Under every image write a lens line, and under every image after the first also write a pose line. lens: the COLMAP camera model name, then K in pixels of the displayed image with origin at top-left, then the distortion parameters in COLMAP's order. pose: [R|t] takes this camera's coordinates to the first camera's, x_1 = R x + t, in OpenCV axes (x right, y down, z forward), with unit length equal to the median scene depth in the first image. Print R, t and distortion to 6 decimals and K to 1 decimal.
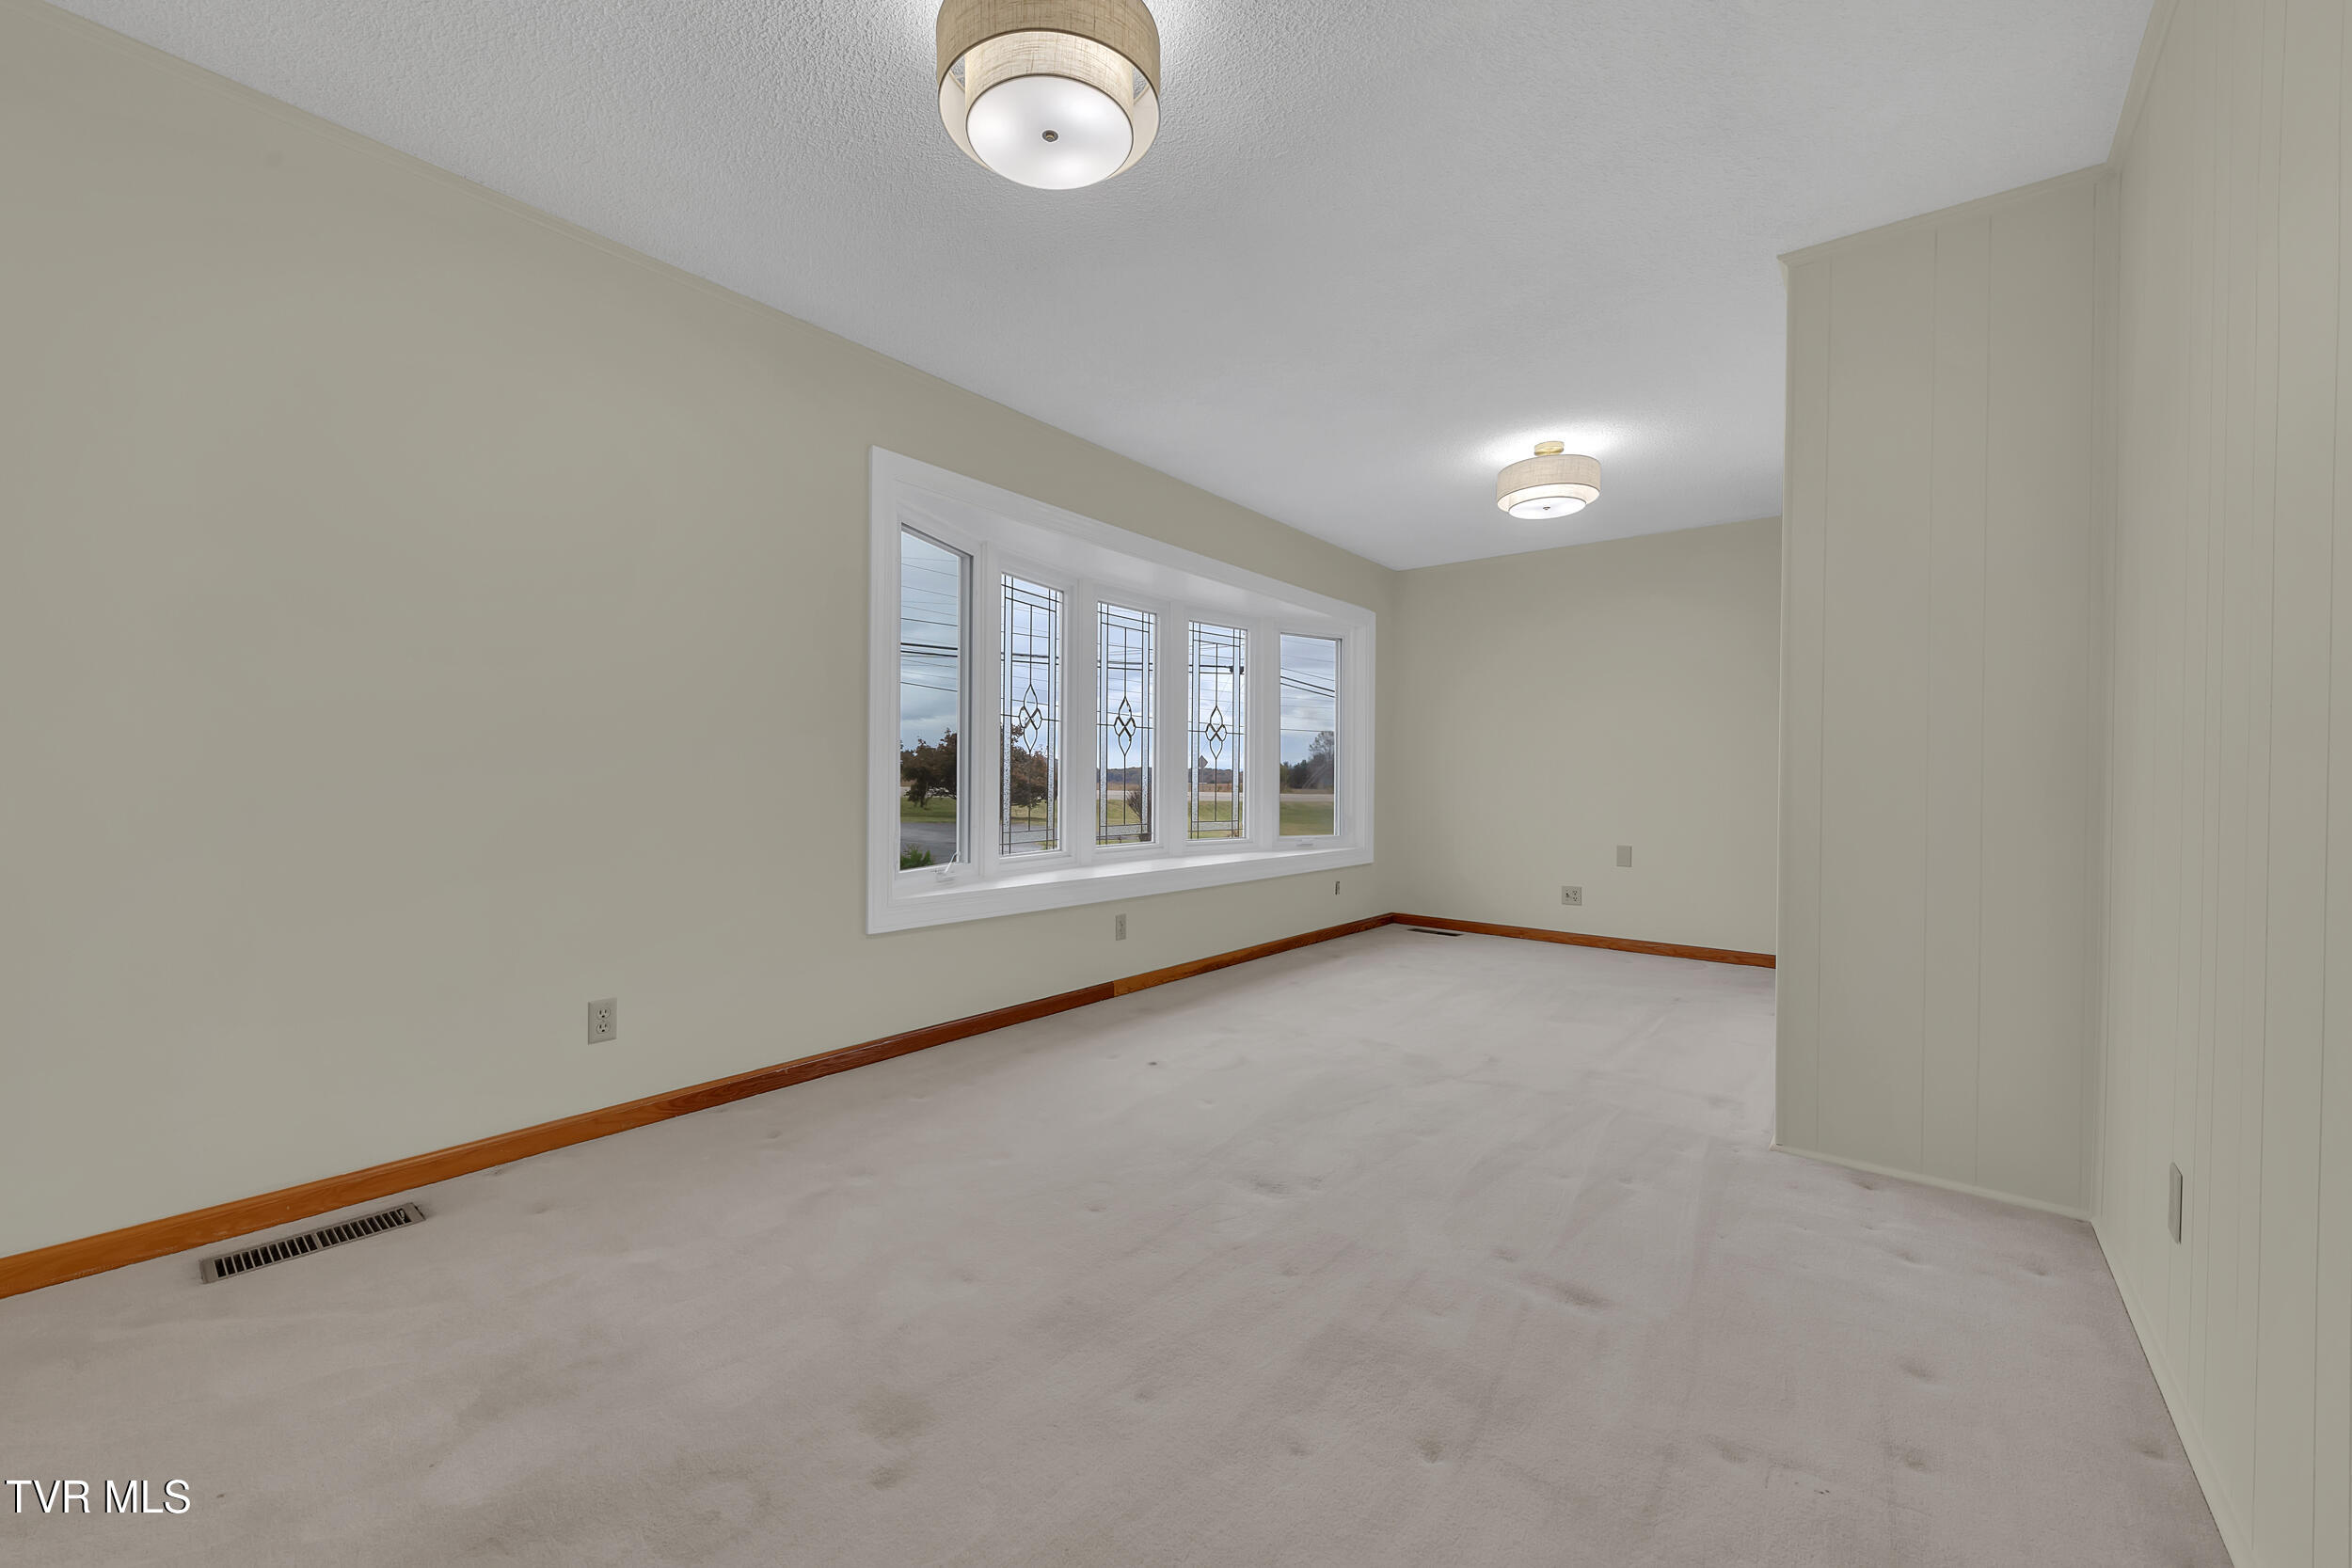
lens RADIAL K [[911.1, 0, 1151.4], [0, 911.1, 782.1], [0, 0, 1]] dist [0.013375, -0.006163]
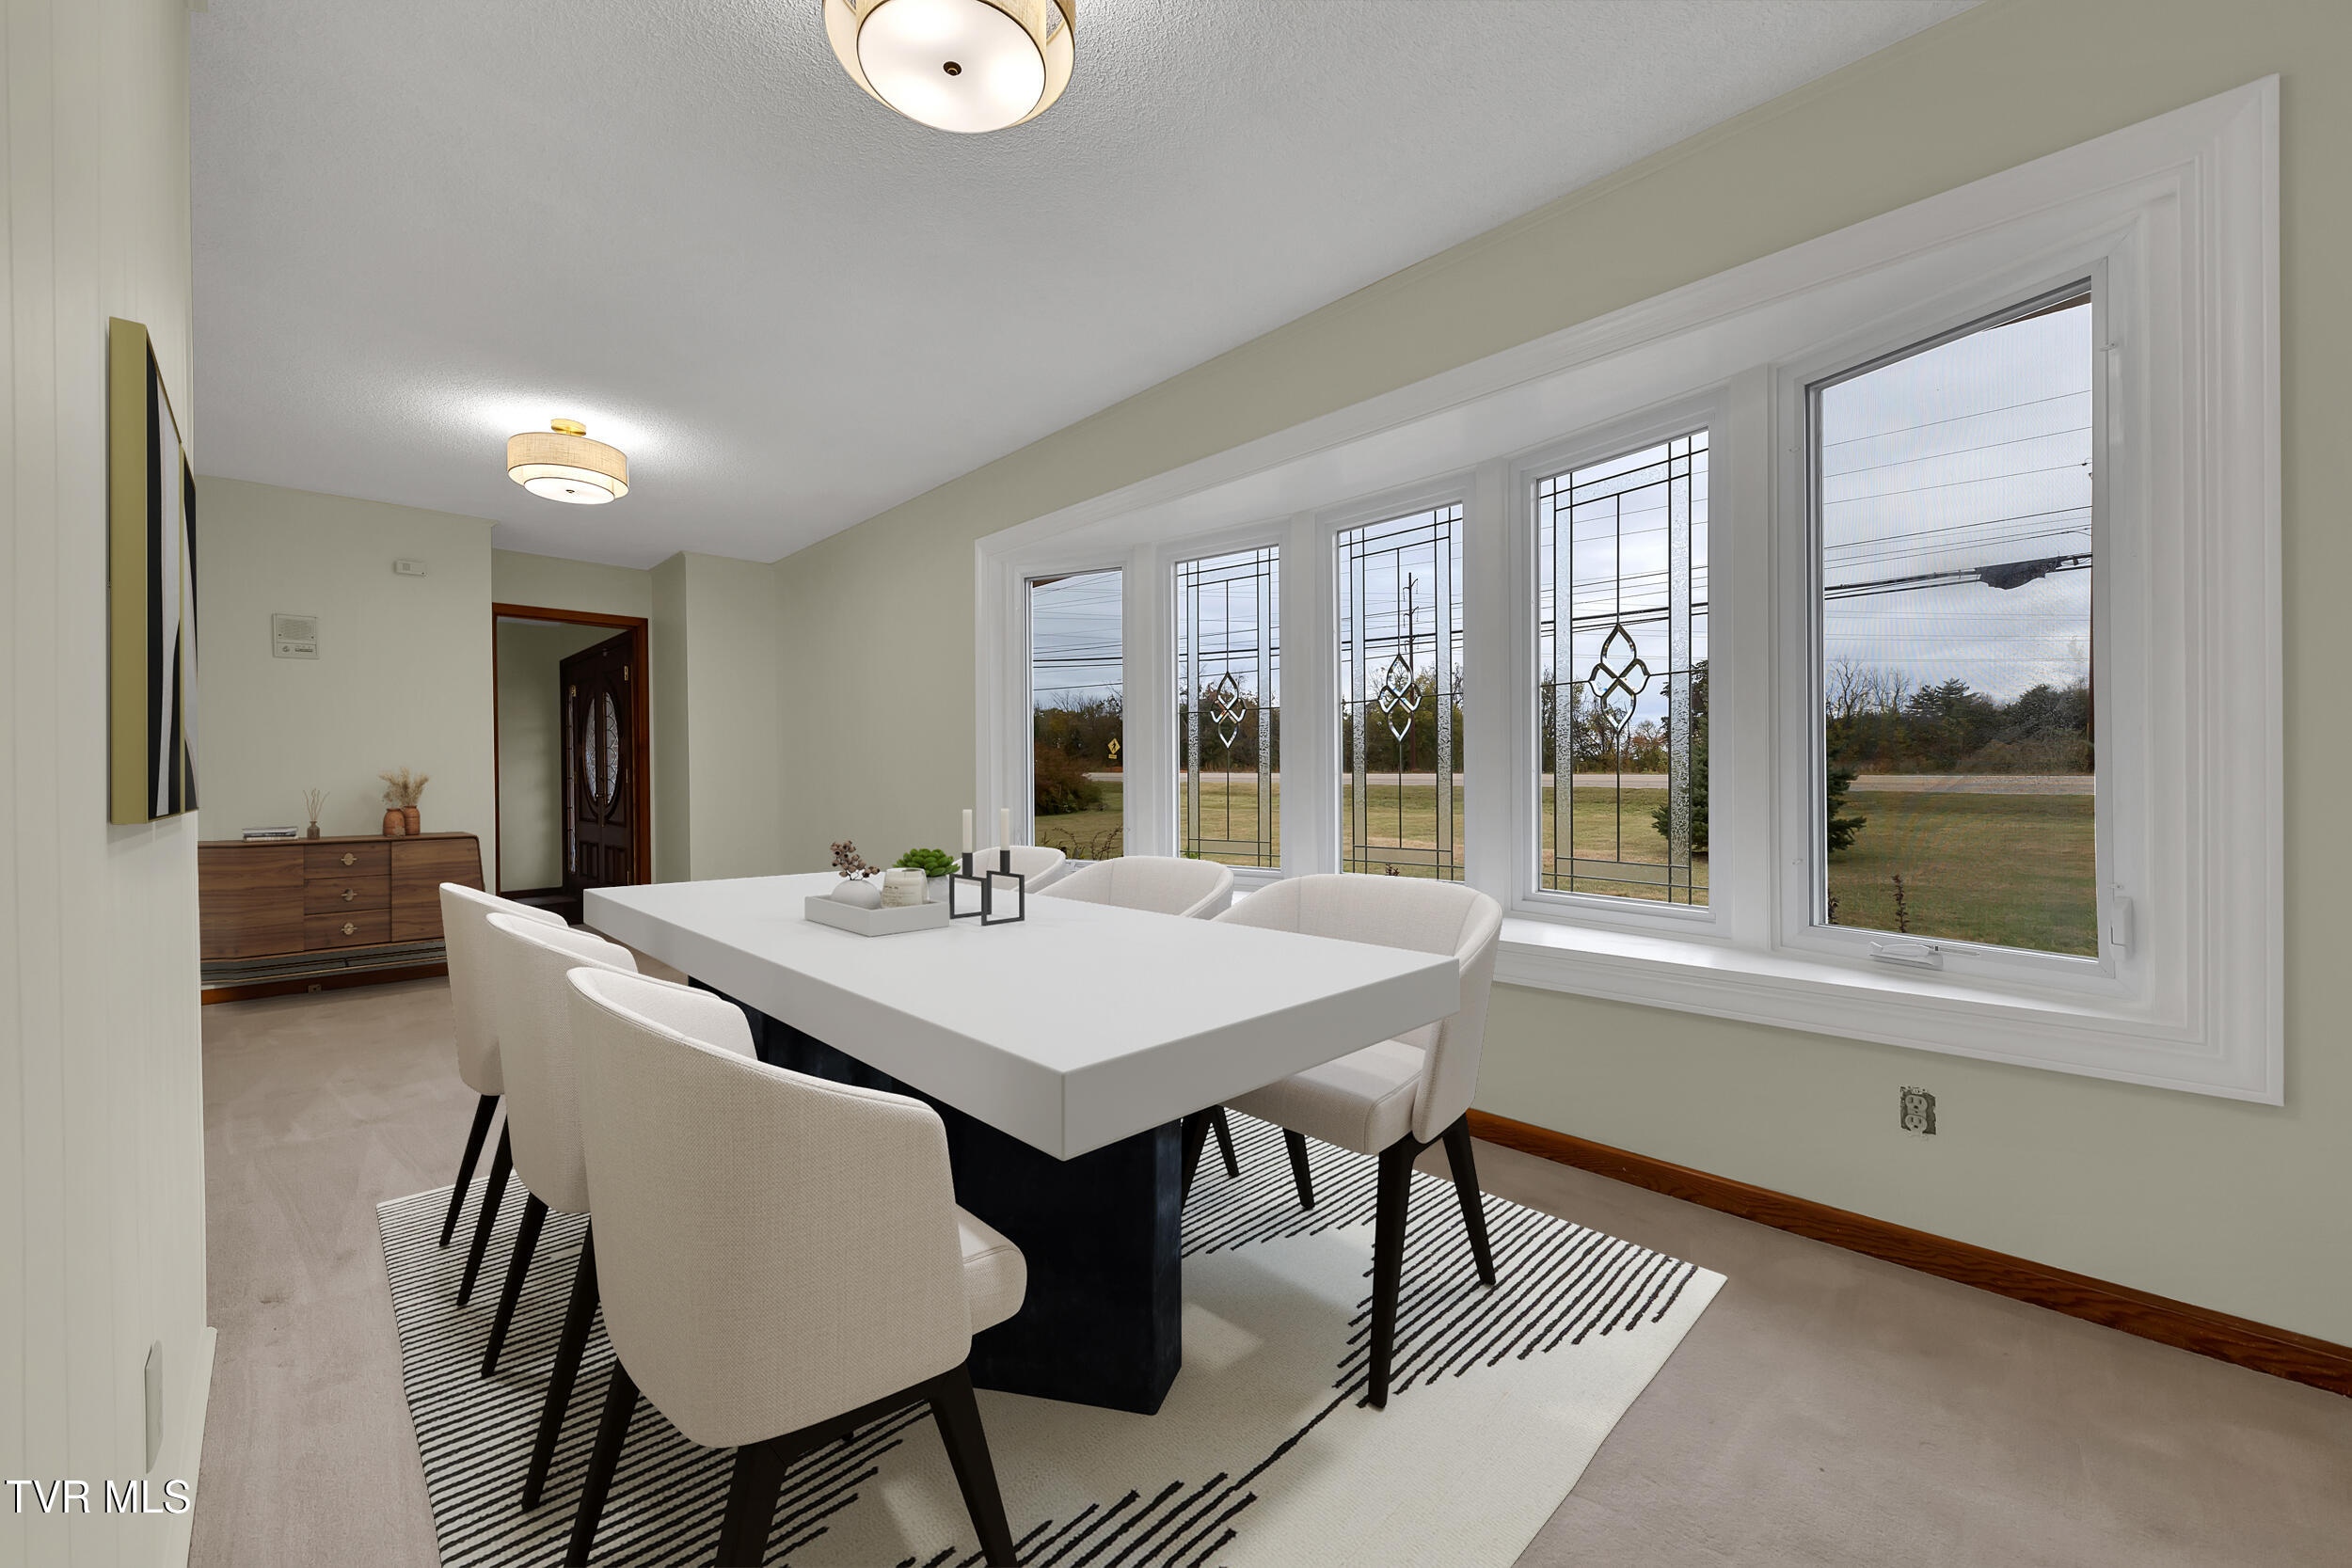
lens RADIAL K [[911.1, 0, 1151.4], [0, 911.1, 782.1], [0, 0, 1]] dist [0.013375, -0.006163]
pose [[-0.125905, 0.003630, -0.992036, 0.634019], [0.009194, 0.999955, 0.002493, -0.003559], [0.992000, -0.008806, -0.125933, 0.884432]]
